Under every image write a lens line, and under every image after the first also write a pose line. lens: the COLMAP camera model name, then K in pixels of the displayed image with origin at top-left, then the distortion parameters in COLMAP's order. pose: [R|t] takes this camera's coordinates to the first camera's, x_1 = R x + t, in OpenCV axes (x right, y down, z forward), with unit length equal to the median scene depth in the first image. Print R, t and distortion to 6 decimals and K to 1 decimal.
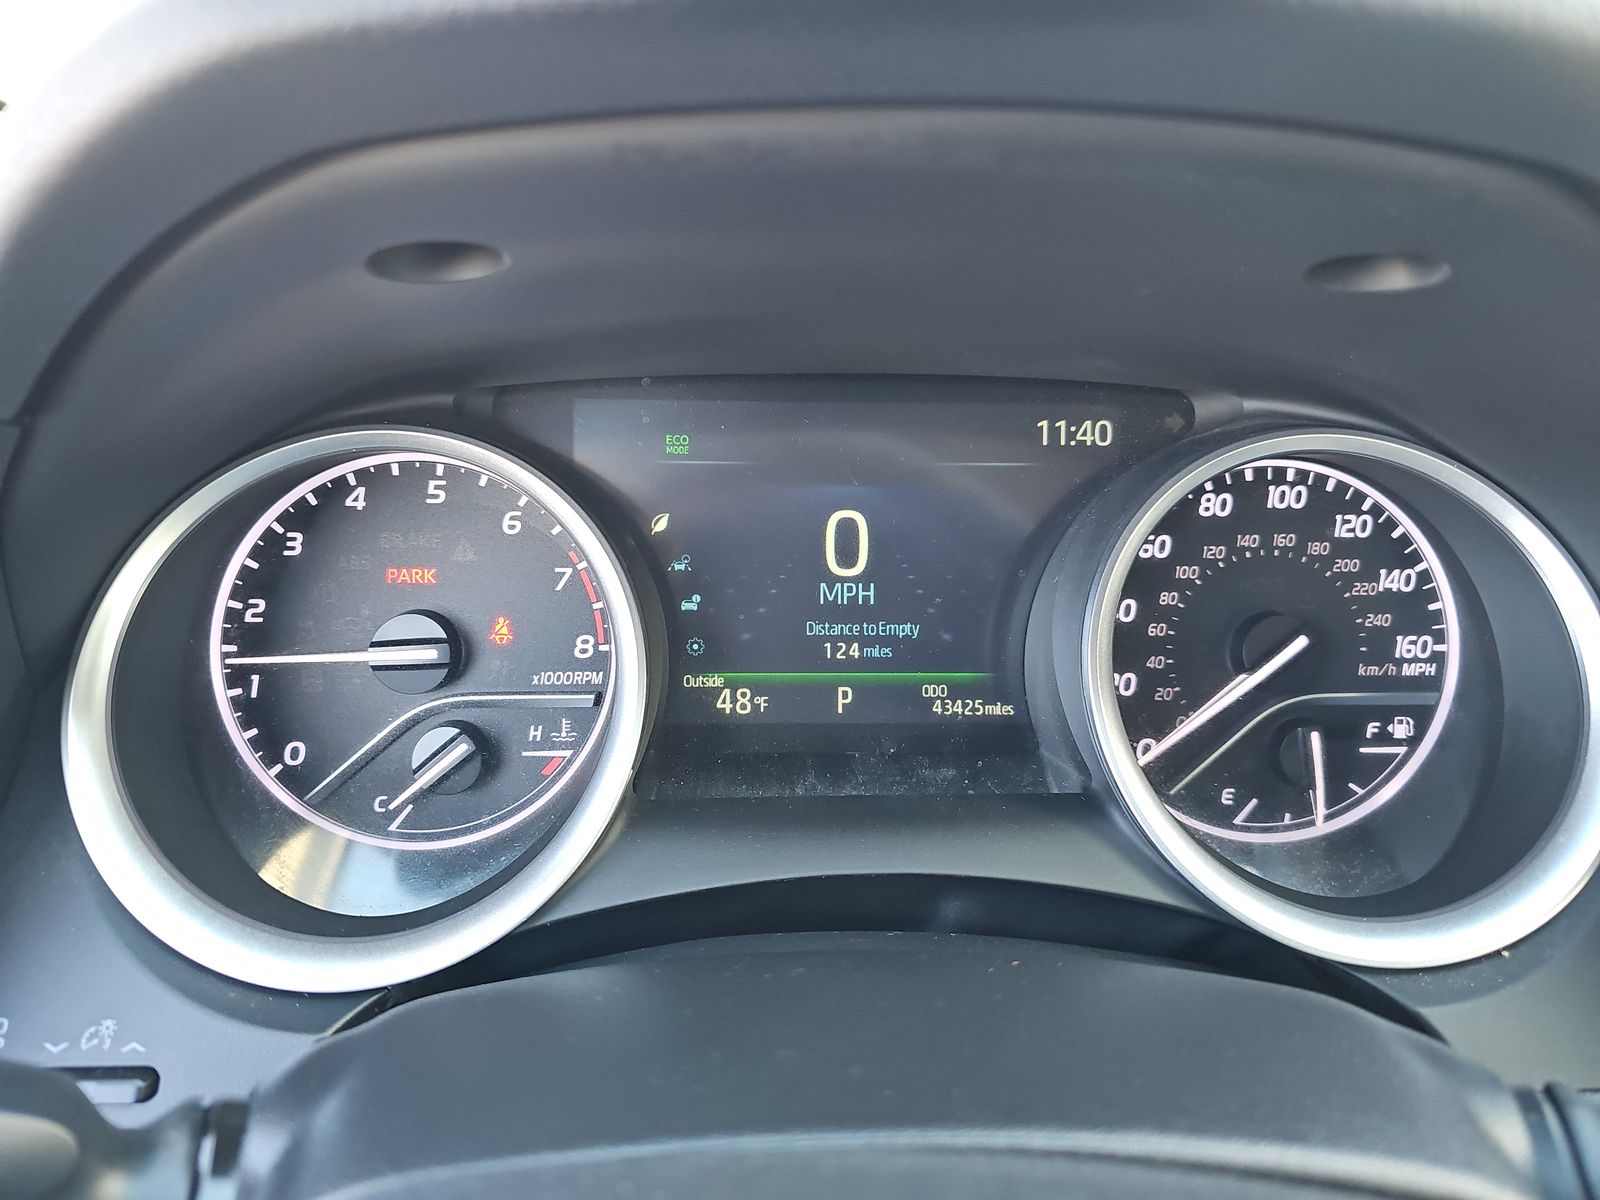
lens RADIAL K [[1050.3, 0, 800.0], [0, 1050.3, 600.0], [0, 0, 1]] dist [0.015611, -0.000436]
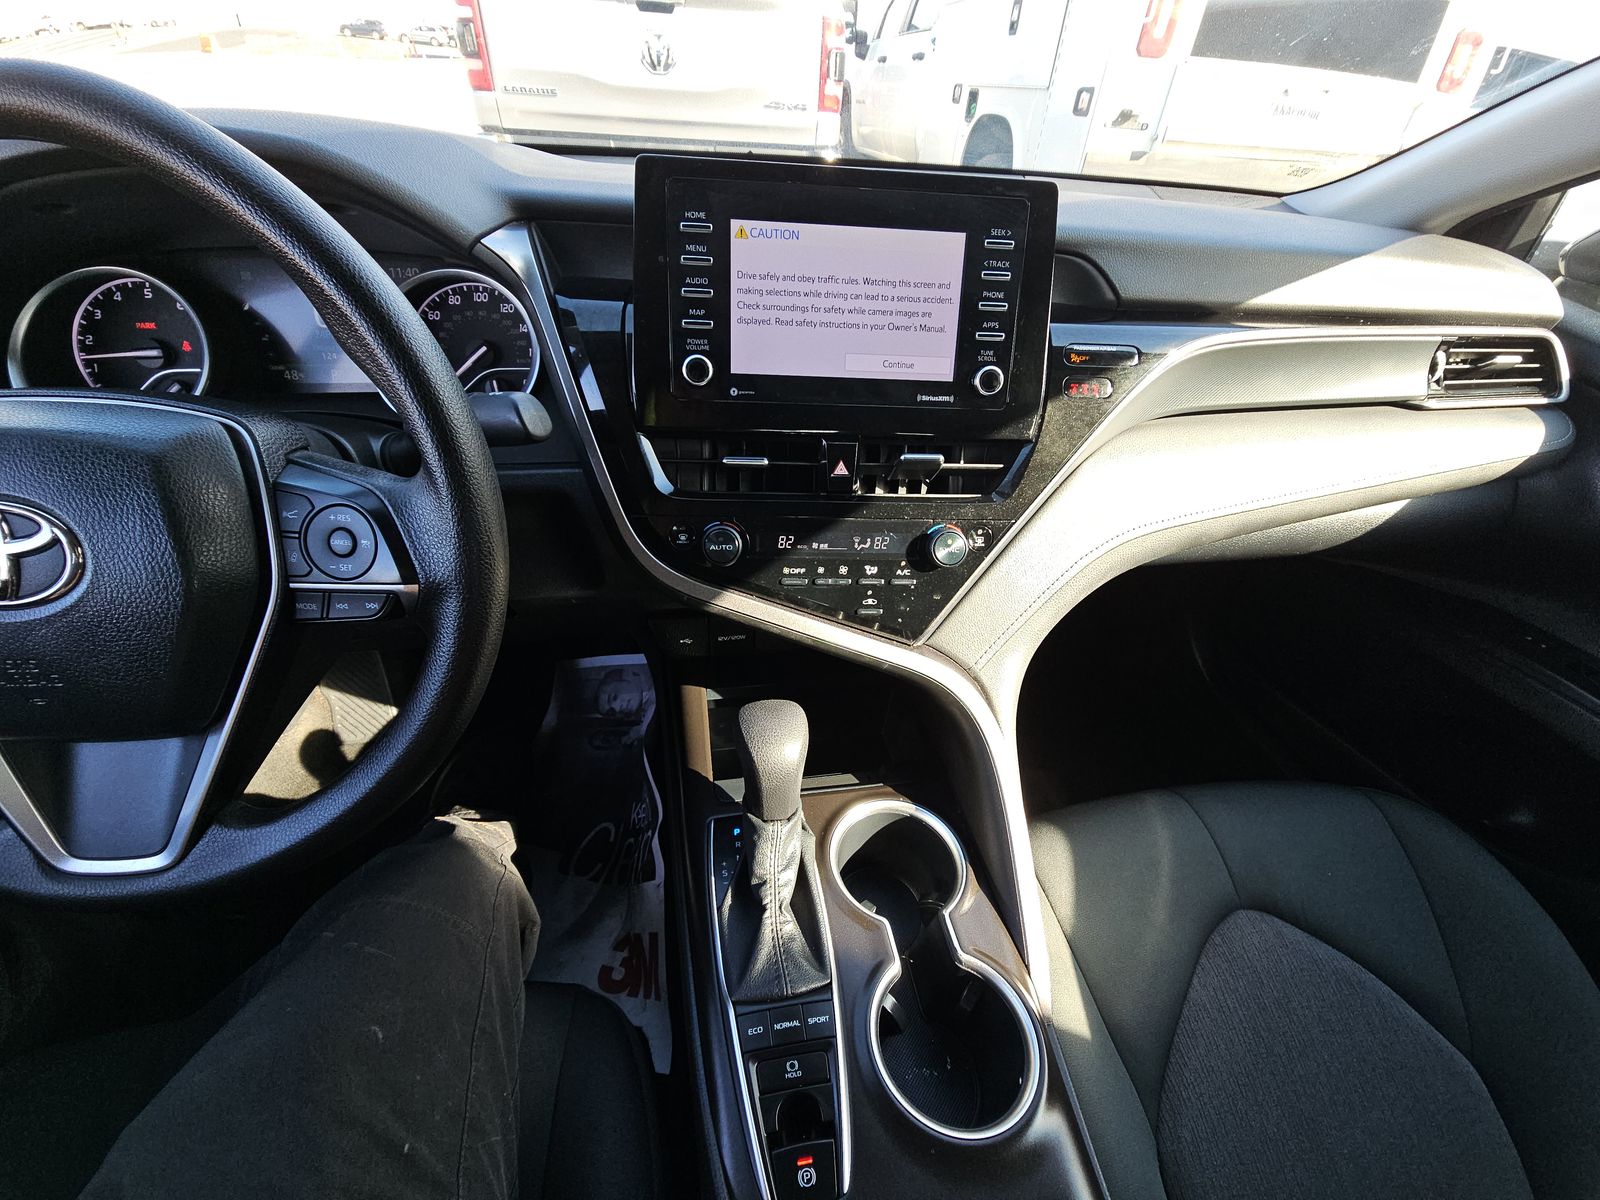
lens RADIAL K [[651.6, 0, 800.0], [0, 651.6, 600.0], [0, 0, 1]] dist [0.009411, -0.007503]
pose [[0.991325, -0.054189, 0.119740, 1.072258], [0.024901, 0.971983, 0.233726, 0.313302], [-0.129051, -0.228717, 0.964901, -1.033680]]
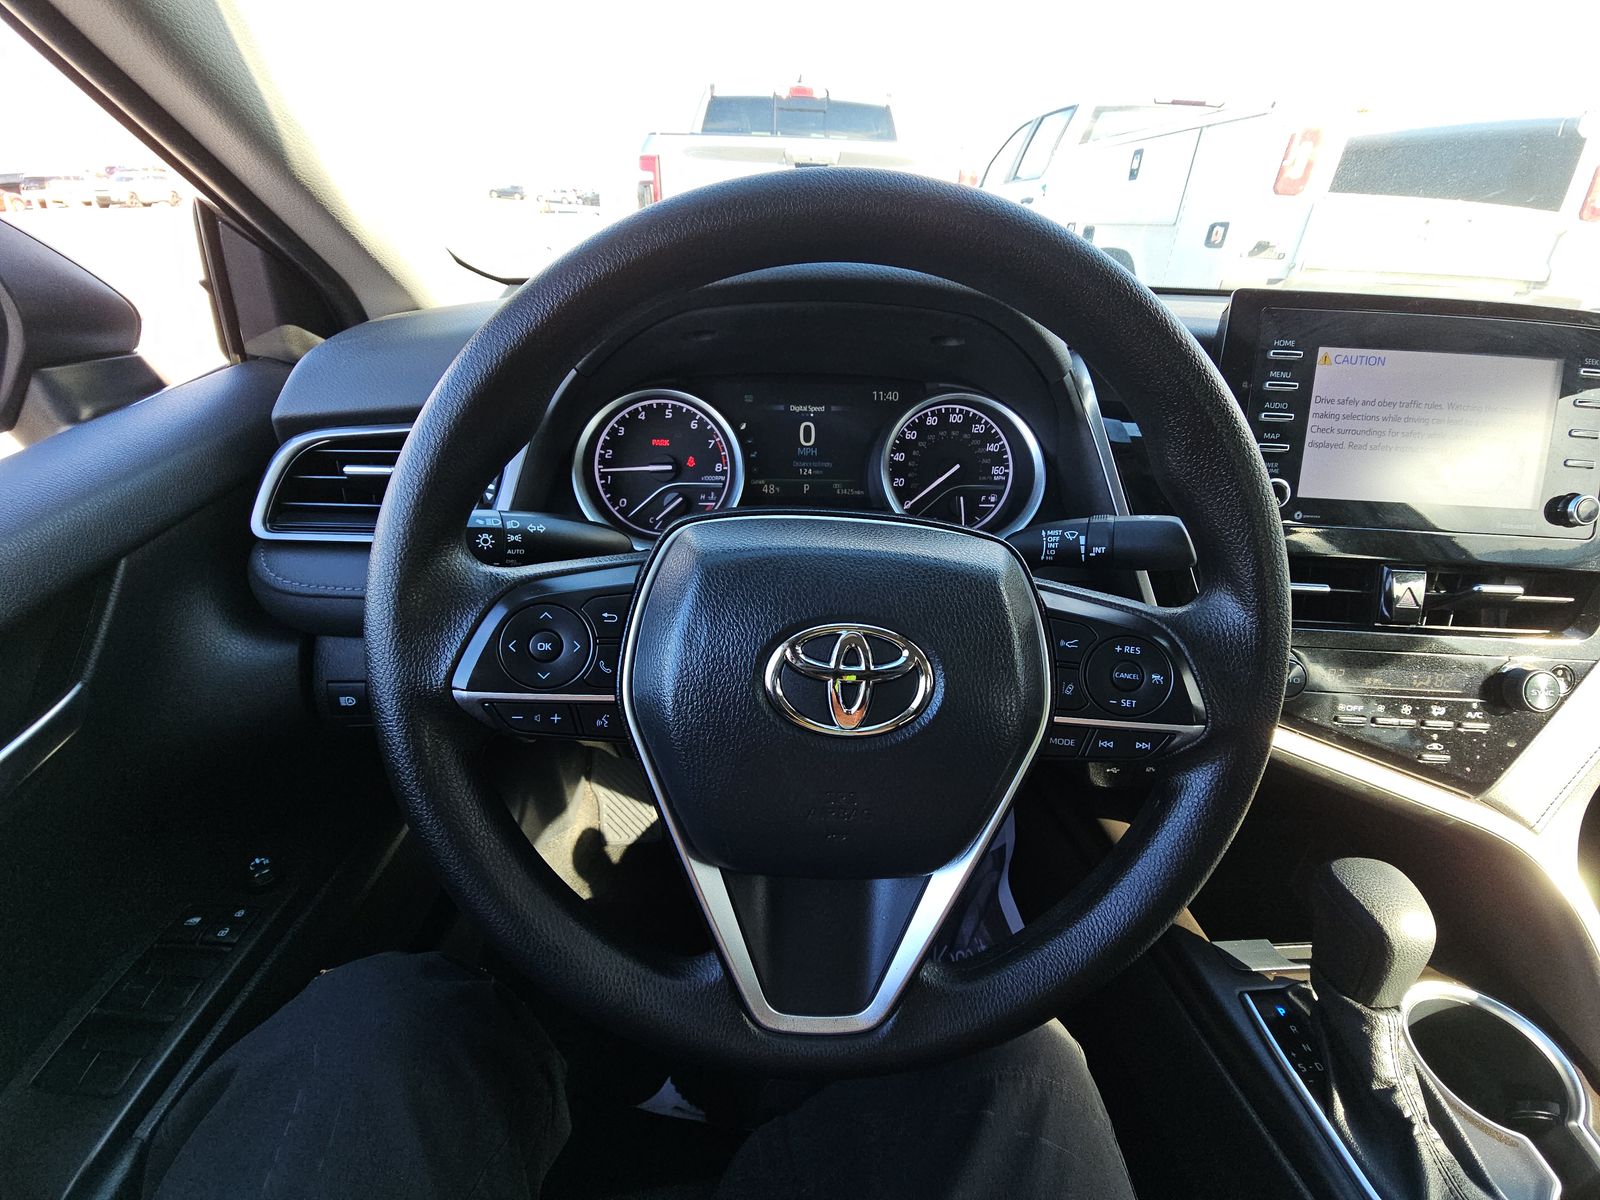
lens RADIAL K [[651.6, 0, 800.0], [0, 651.6, 600.0], [0, 0, 1]] dist [0.009411, -0.007503]
pose [[0.999597, -0.002624, 0.028256, -0.028229], [0.000240, 0.996461, 0.084059, 0.256512], [-0.028377, -0.084018, 0.996060, -0.853305]]
